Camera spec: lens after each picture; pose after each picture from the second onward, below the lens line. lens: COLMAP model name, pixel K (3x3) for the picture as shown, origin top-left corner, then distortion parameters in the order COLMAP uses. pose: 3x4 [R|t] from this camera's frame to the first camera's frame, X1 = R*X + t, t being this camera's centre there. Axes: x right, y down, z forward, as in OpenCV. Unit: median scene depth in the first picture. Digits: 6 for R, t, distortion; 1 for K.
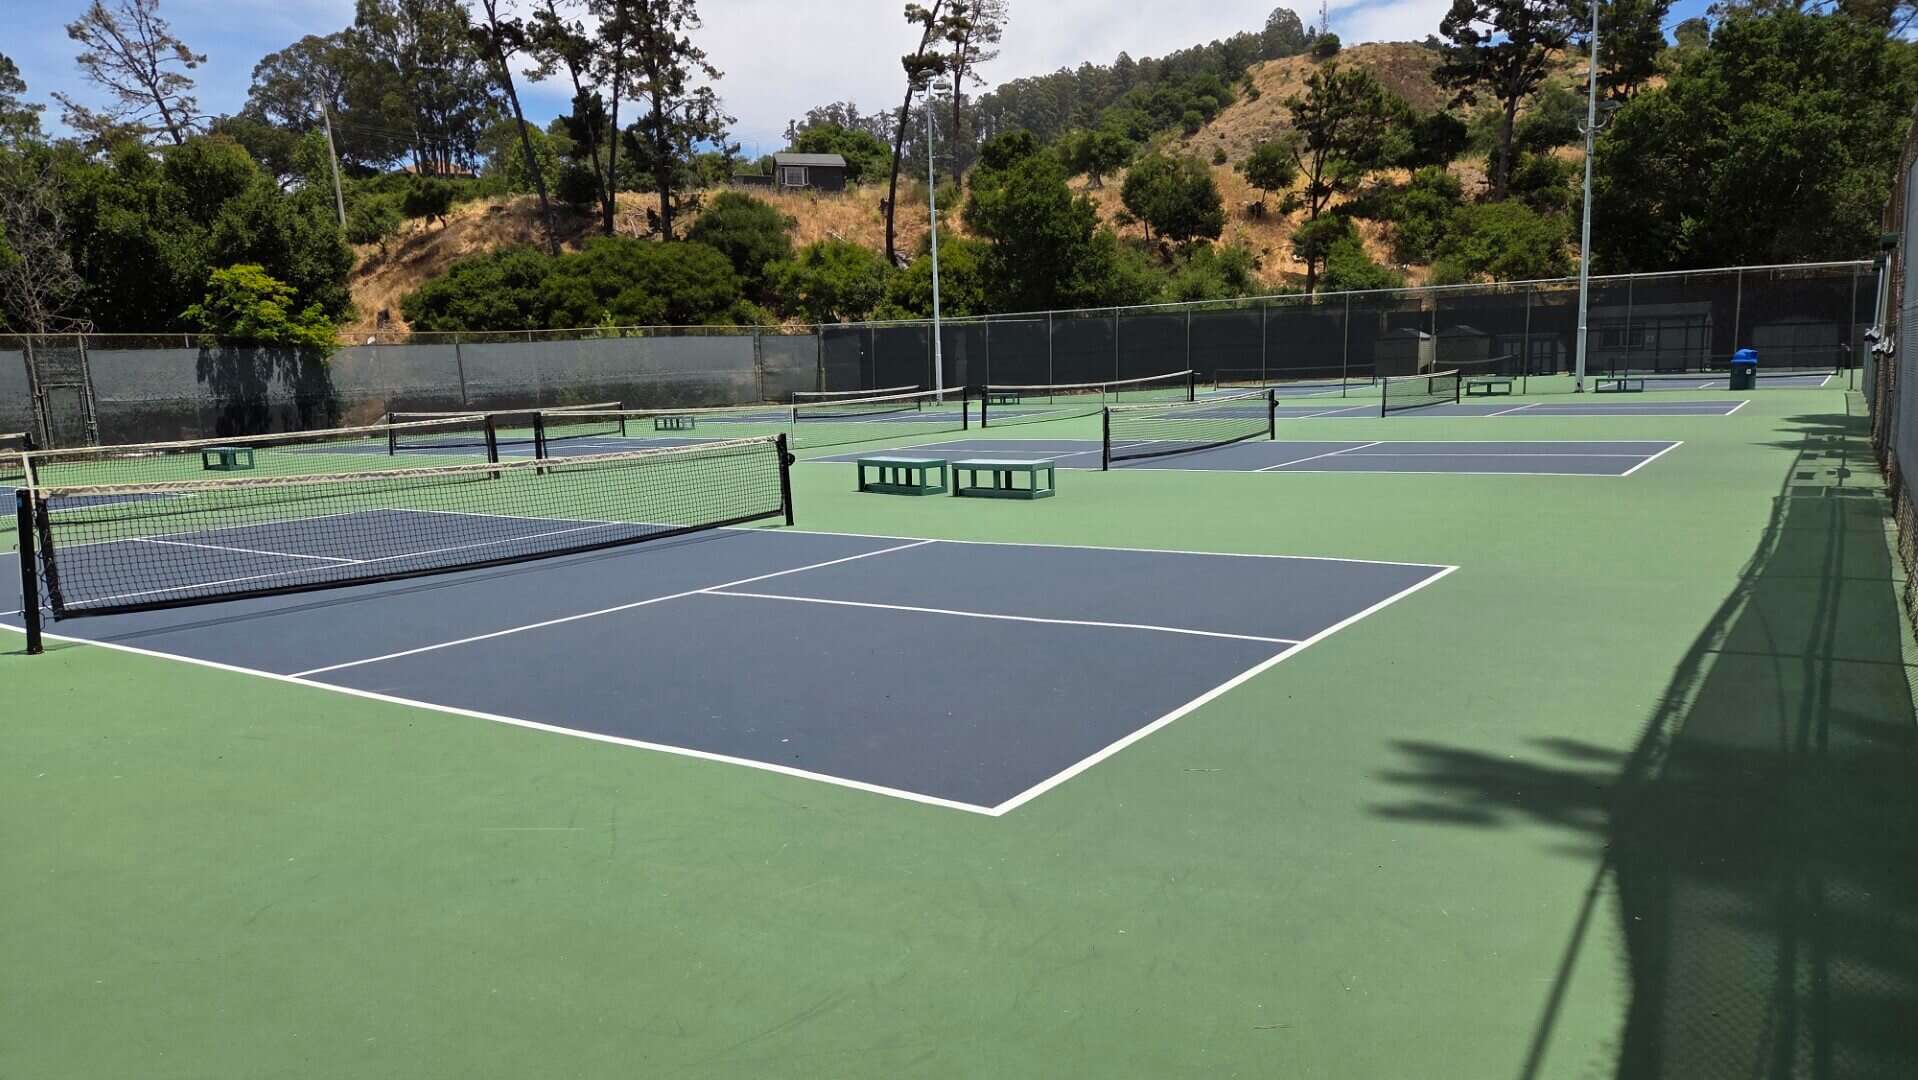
lens RADIAL K [[1350.6, 0, 959.0], [0, 1350.6, 540.0], [0, 0, 1]] dist [0.143147, -0.000845]
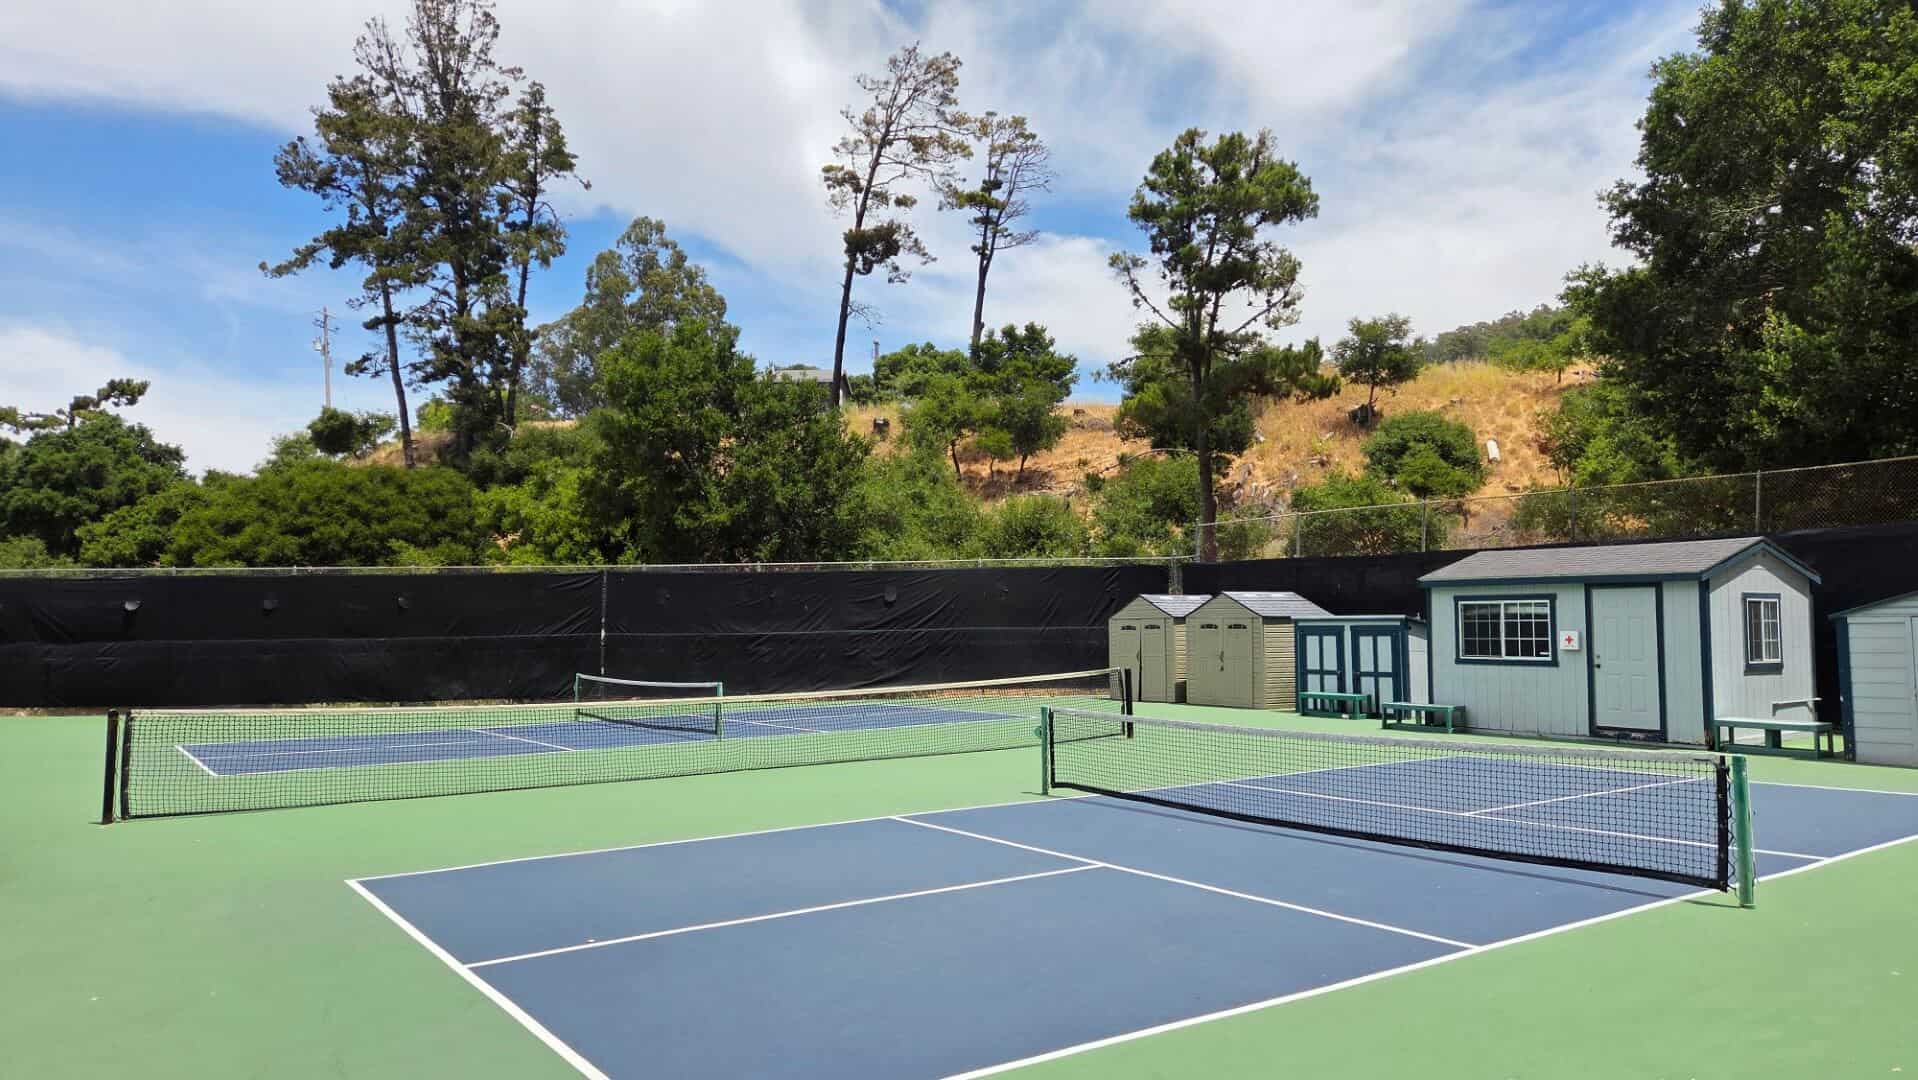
lens RADIAL K [[1350.6, 0, 959.0], [0, 1350.6, 540.0], [0, 0, 1]] dist [0.143147, -0.000845]
pose [[0.934601, -0.006345, -0.355640, 0.472010], [-0.062527, 0.981341, -0.181827, -0.094715], [0.350158, 0.192173, 0.916766, 0.618930]]
